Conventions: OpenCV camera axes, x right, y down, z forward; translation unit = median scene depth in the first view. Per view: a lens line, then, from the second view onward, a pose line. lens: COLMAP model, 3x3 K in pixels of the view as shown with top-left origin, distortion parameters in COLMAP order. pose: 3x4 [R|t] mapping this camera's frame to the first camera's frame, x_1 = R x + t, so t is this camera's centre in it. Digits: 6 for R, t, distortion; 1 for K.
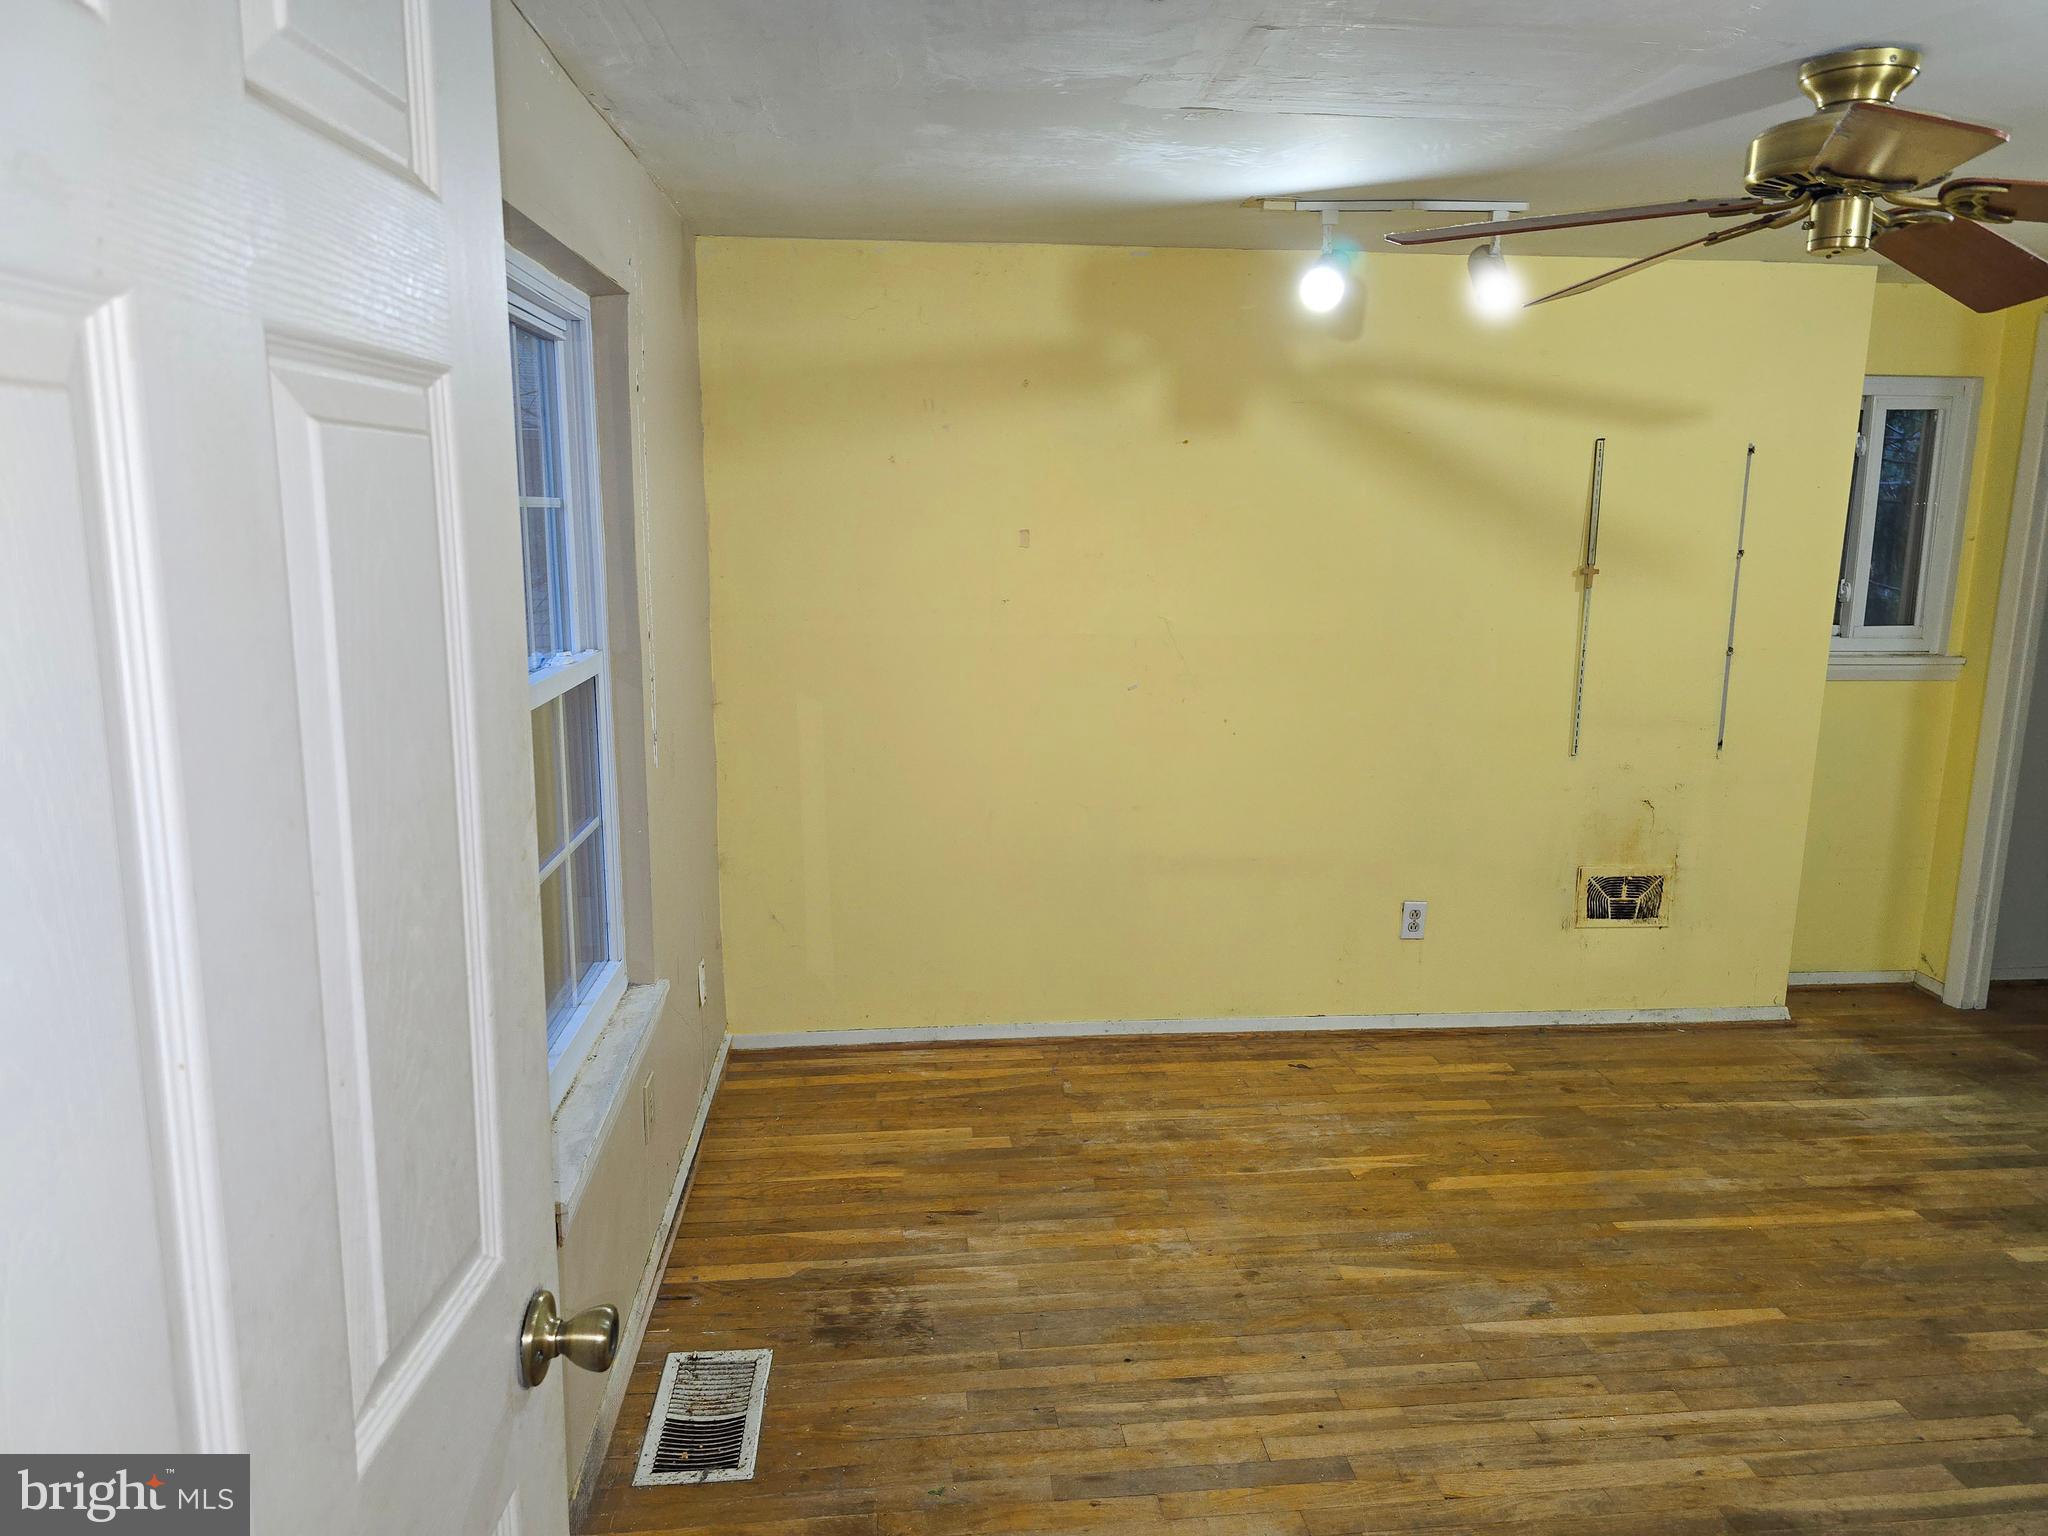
lens RADIAL K [[1372.0, 0, 1028.2], [0, 1372.0, 761.9], [0, 0, 1]] dist [0.075051, -0.071649]
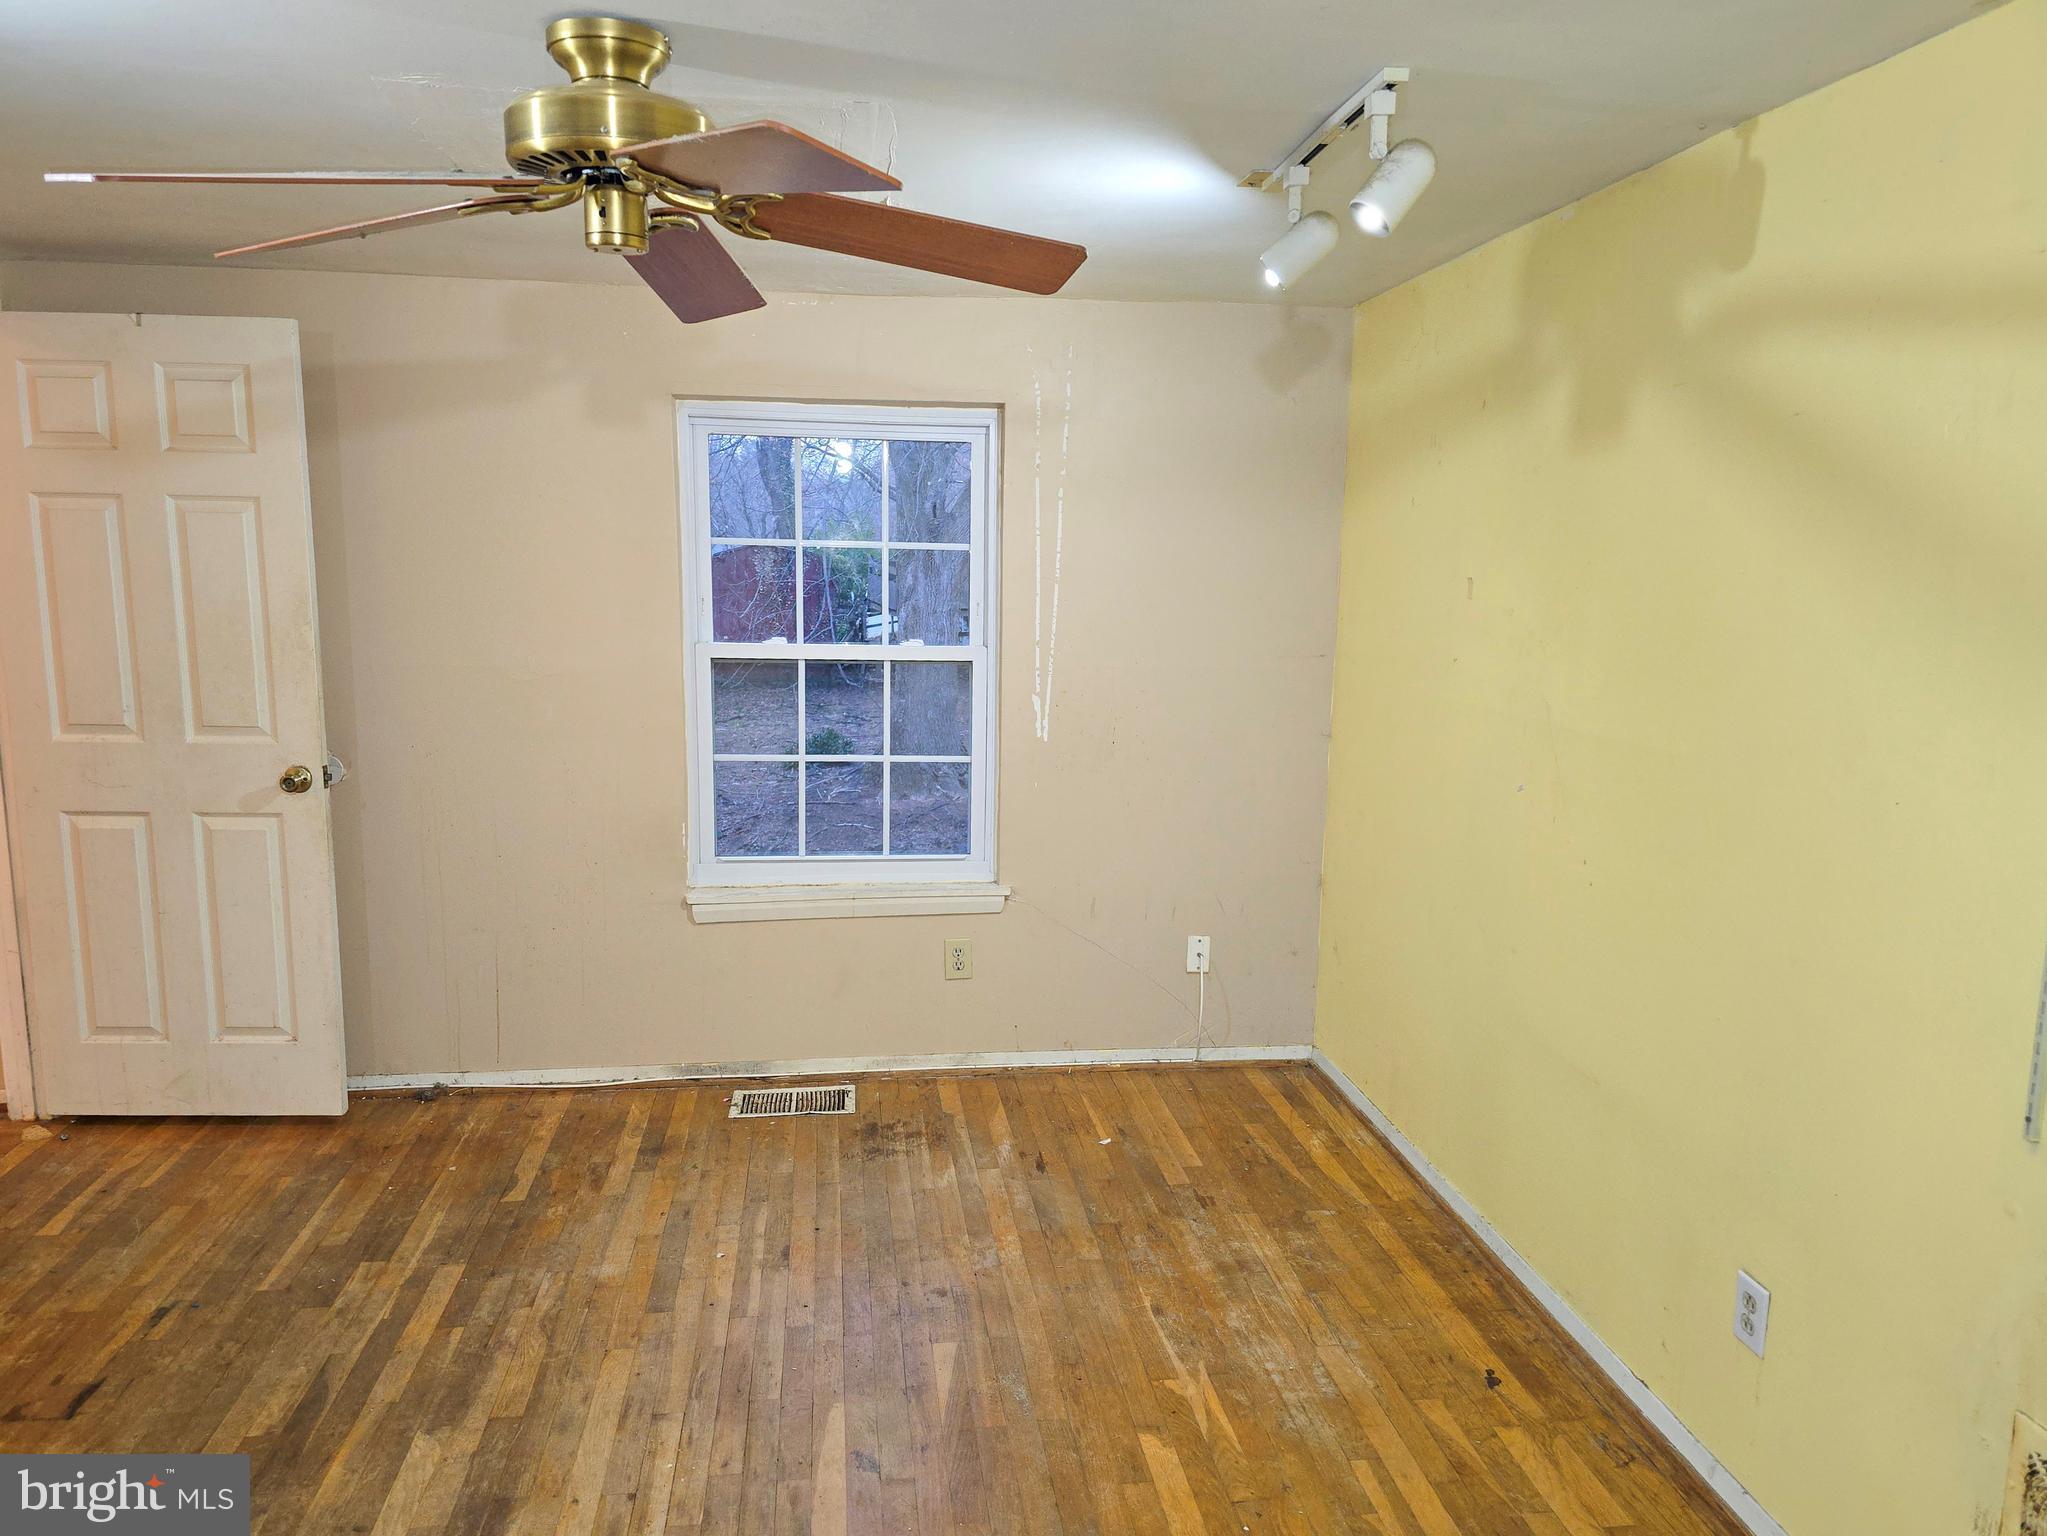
lens RADIAL K [[1408.6, 0, 1018.0], [0, 1408.6, 764.9], [0, 0, 1]] dist [0.073028, -0.073793]
pose [[0.022713, 0.143555, -0.989382, 1.000054], [-0.203690, 0.969543, 0.136001, -0.138438], [0.978772, 0.198439, 0.051262, 0.815802]]
